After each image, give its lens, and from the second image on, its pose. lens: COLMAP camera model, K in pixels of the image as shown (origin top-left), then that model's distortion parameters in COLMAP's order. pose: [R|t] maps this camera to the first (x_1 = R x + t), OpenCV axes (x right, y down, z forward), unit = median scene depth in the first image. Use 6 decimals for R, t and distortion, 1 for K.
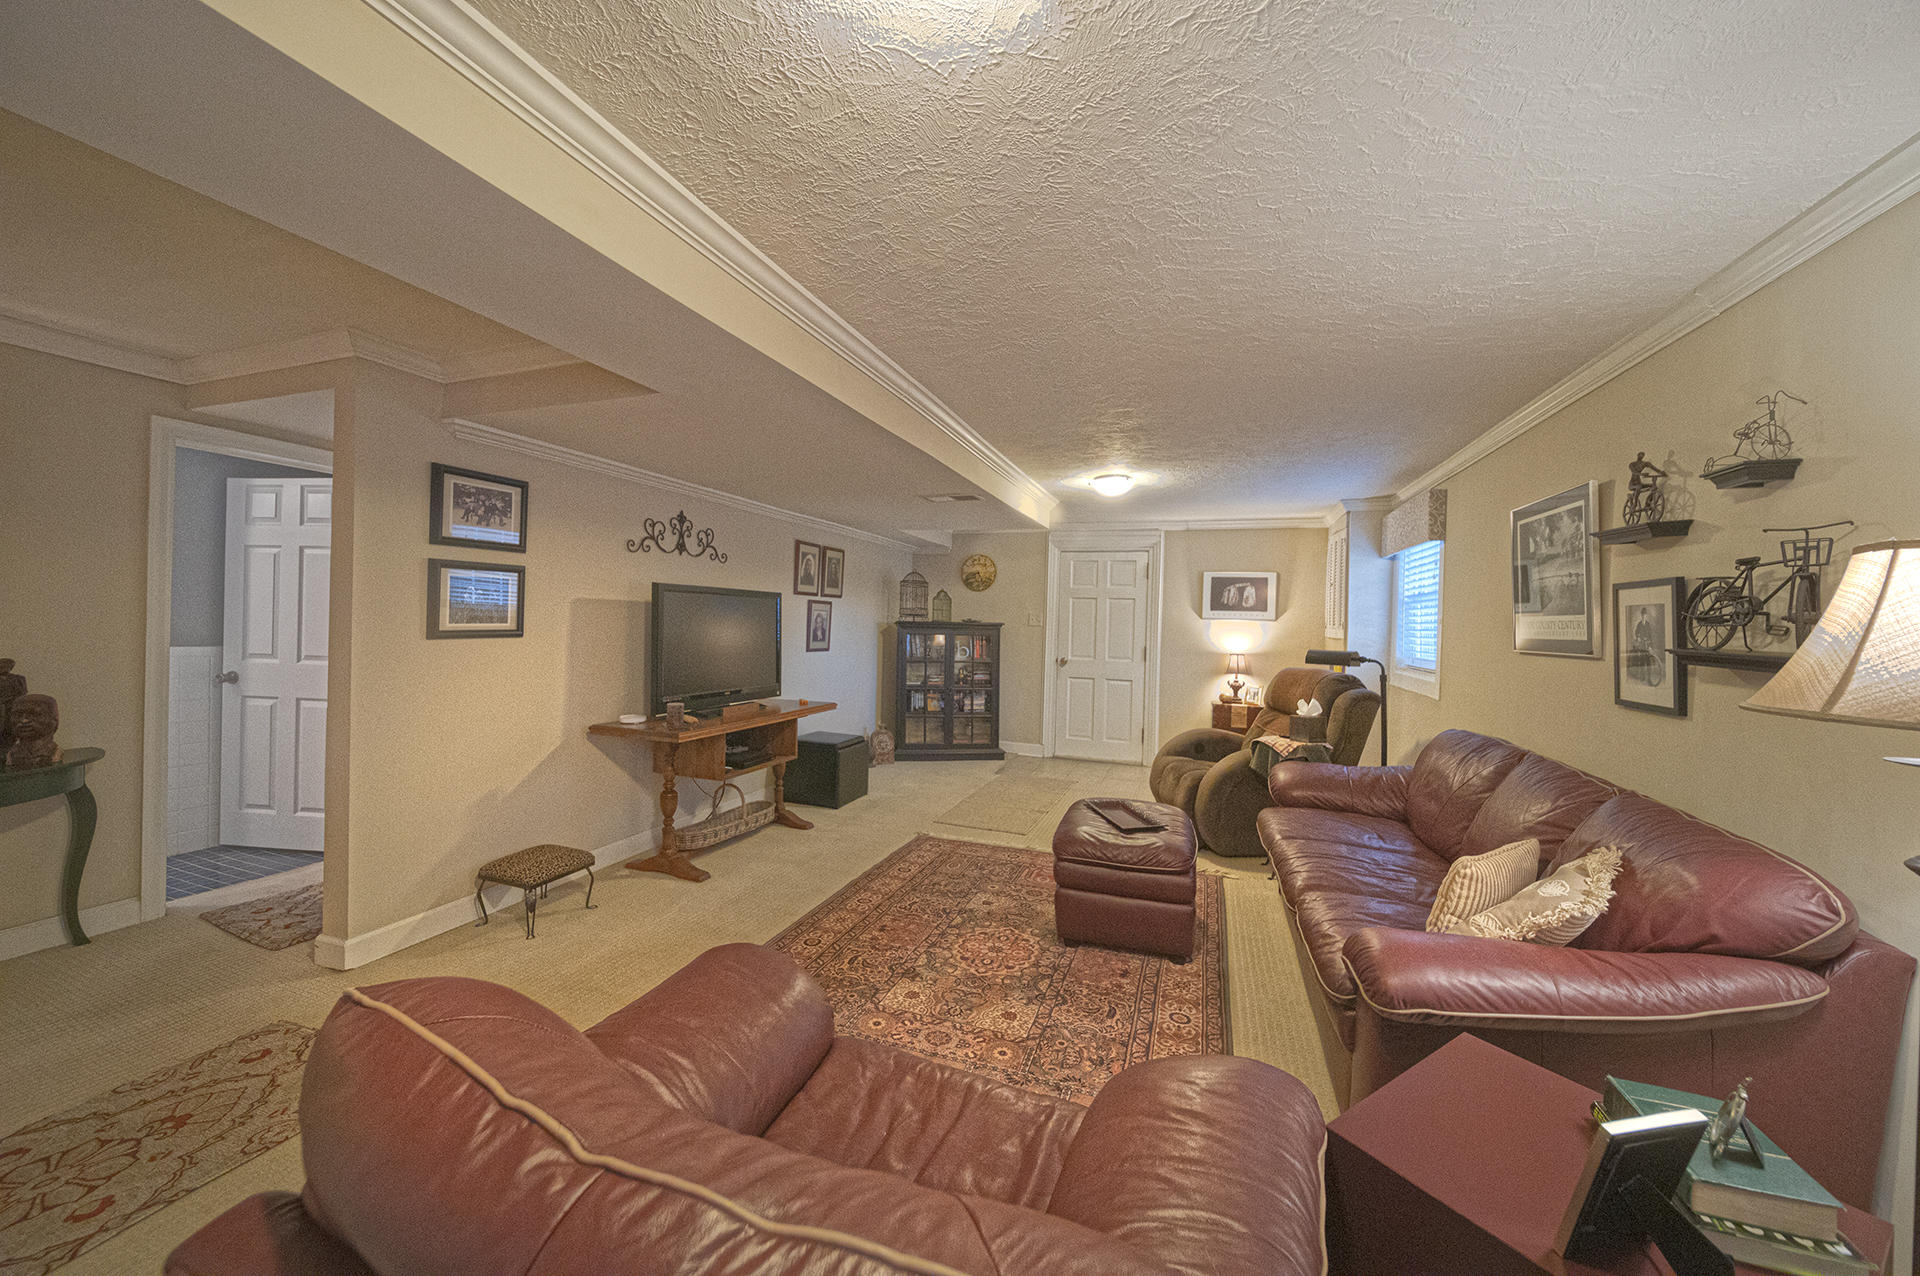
lens RADIAL K [[679.6, 0, 958.8], [0, 679.6, 632.6], [0, 0, 1]] dist [0.001041, -0.000642]
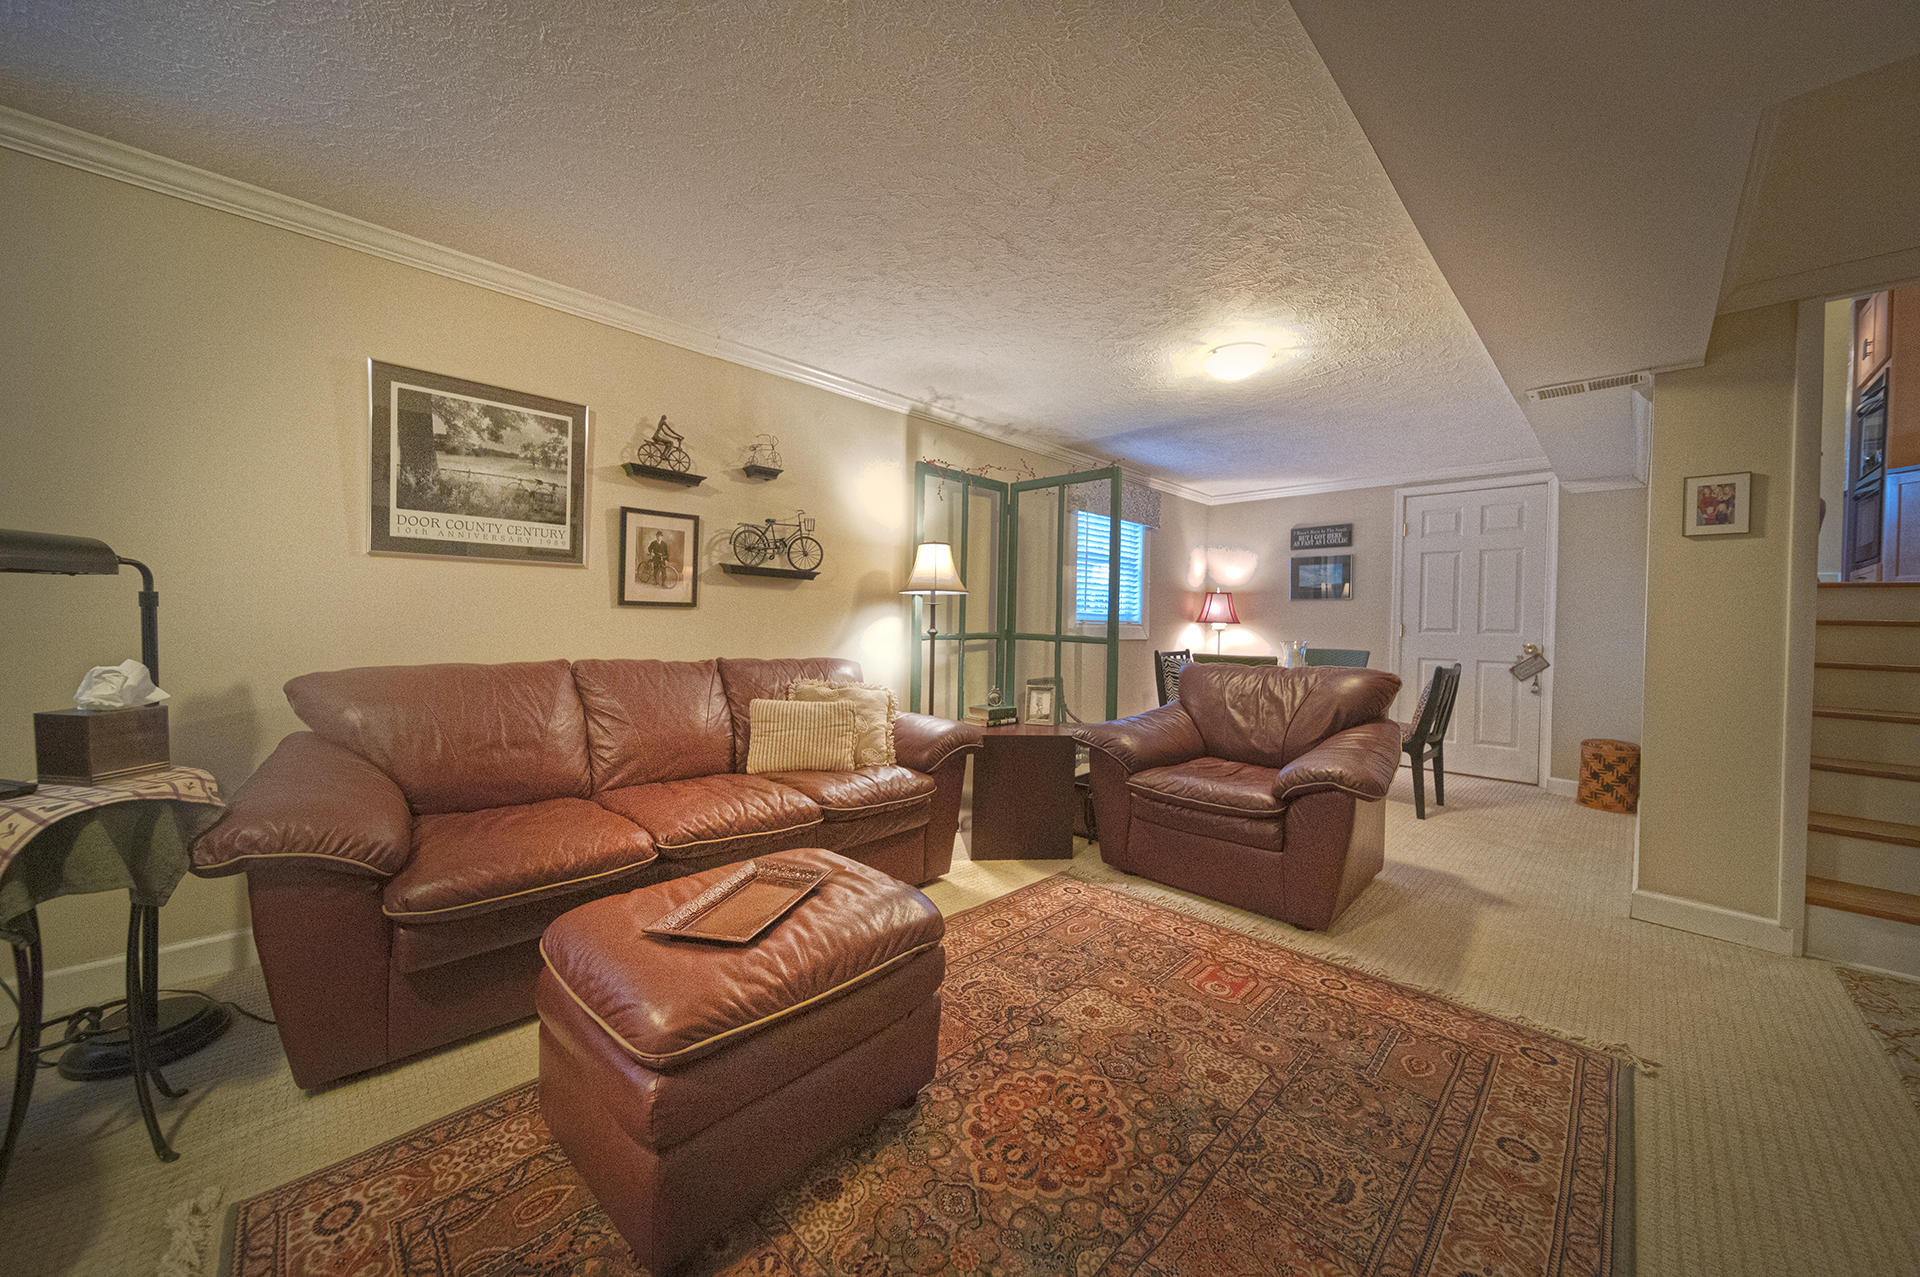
lens RADIAL K [[679.6, 0, 958.8], [0, 679.6, 633.1], [0, 0, 1]] dist [0.001041, -0.000642]
pose [[-0.905636, -0.052553, 0.420787, -0.103711], [-0.037478, 0.998327, 0.044023, 0.076958], [-0.422397, 0.024099, -0.906091, 1.823614]]
